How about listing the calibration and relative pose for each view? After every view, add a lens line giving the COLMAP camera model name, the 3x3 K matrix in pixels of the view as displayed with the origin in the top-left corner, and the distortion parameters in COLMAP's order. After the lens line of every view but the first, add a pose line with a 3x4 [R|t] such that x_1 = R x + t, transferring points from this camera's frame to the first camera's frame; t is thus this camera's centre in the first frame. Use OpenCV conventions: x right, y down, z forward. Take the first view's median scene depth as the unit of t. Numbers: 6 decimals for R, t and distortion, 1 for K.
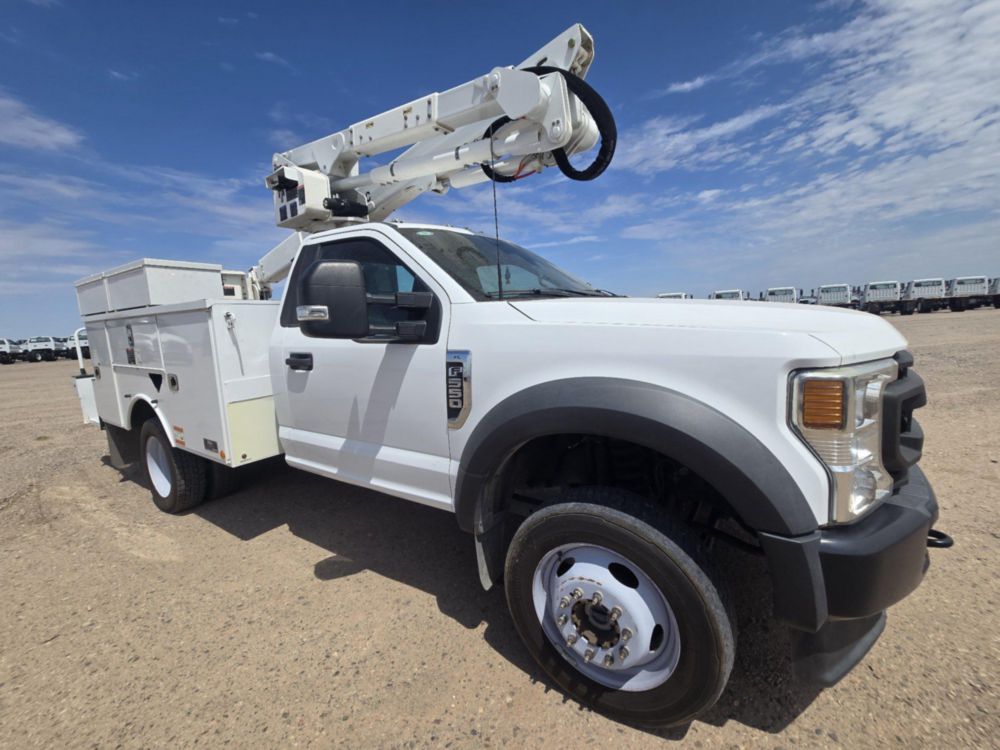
lens RADIAL K [[410.8, 0, 499.5], [0, 410.8, 372.5], [0, 0, 1]] dist [0.000392, -0.000600]
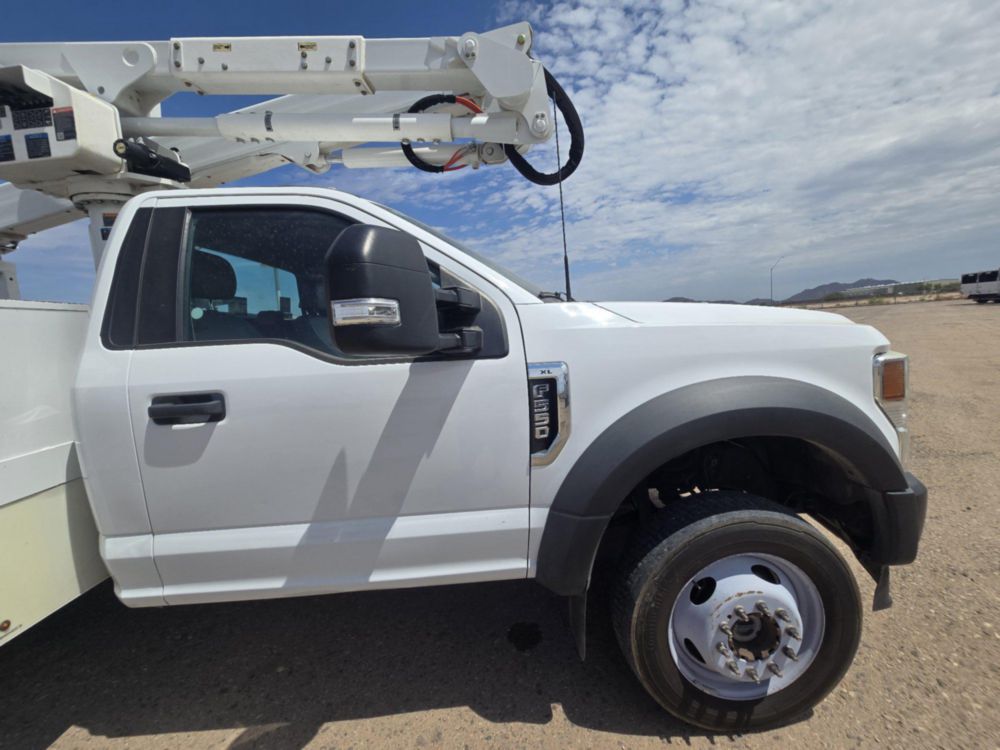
lens RADIAL K [[411.5, 0, 500.7], [0, 411.5, 372.3], [0, 0, 1]] dist [0.002082, -0.000598]
pose [[0.824646, -0.069728, 0.561334, -0.460269], [0.101982, 0.994439, -0.026293, -0.018148], [-0.556379, 0.078929, 0.827171, 0.307137]]
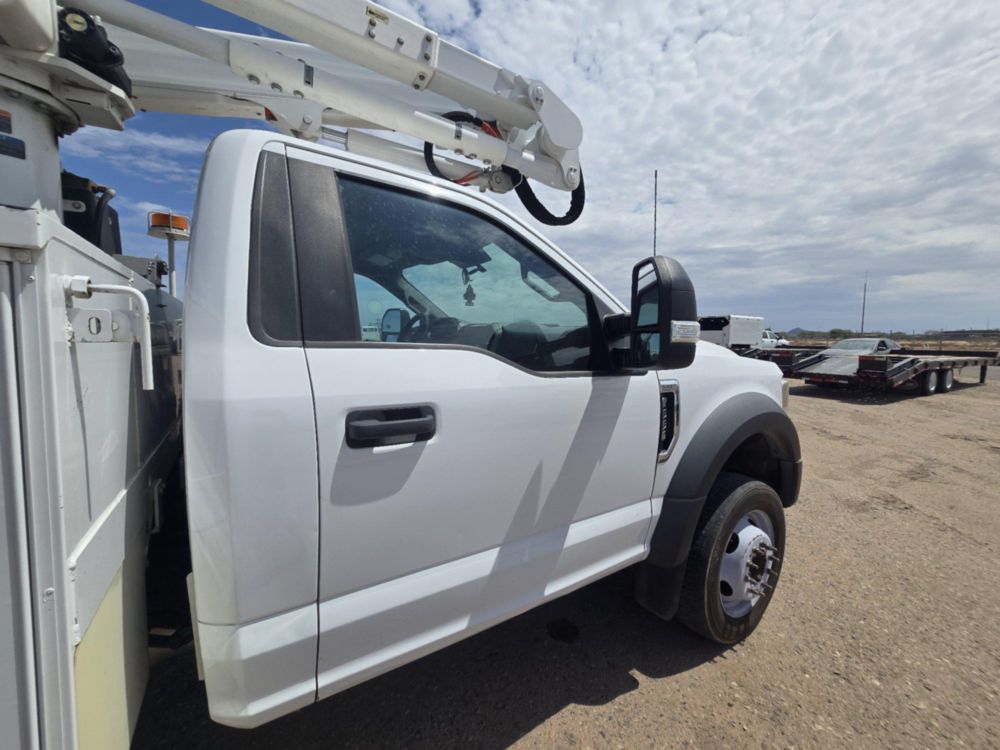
lens RADIAL K [[412.0, 0, 503.4], [0, 412.0, 372.6], [0, 0, 1]] dist [-0.000431, 0.000392]
pose [[0.396775, -0.018632, 0.917727, -0.875544], [0.091225, 0.995645, -0.019227, -0.066634], [-0.913371, 0.091348, 0.396747, 0.732210]]
